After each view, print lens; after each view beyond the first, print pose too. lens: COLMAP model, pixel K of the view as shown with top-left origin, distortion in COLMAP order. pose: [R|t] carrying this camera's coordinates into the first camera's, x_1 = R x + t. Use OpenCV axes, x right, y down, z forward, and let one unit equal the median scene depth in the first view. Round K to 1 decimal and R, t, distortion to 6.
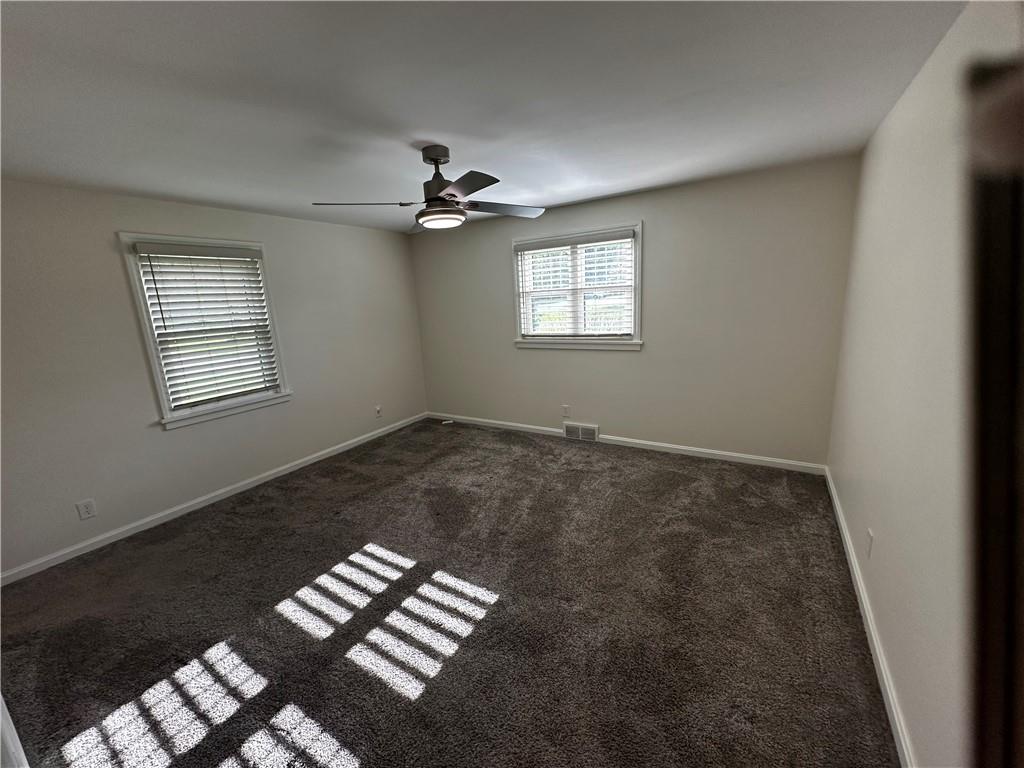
lens RADIAL K [[409.5, 0, 512.0], [0, 409.5, 384.0], [0, 0, 1]] dist [-0.000069, -0.000001]
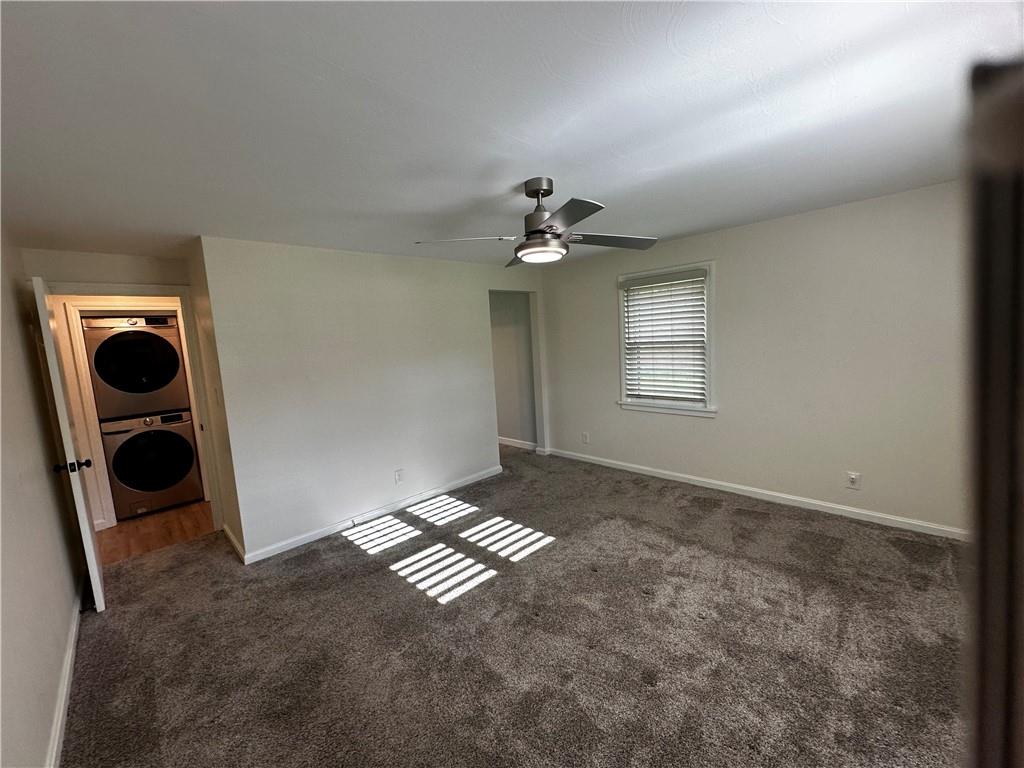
lens RADIAL K [[409.5, 0, 512.0], [0, 409.5, 384.0], [0, 0, 1]] dist [-0.000069, -0.000001]
pose [[-0.239771, 0.178693, -0.954243, 0.591396], [-0.133767, 0.967459, 0.214779, -0.221104], [0.961570, 0.179144, -0.208065, 0.874249]]
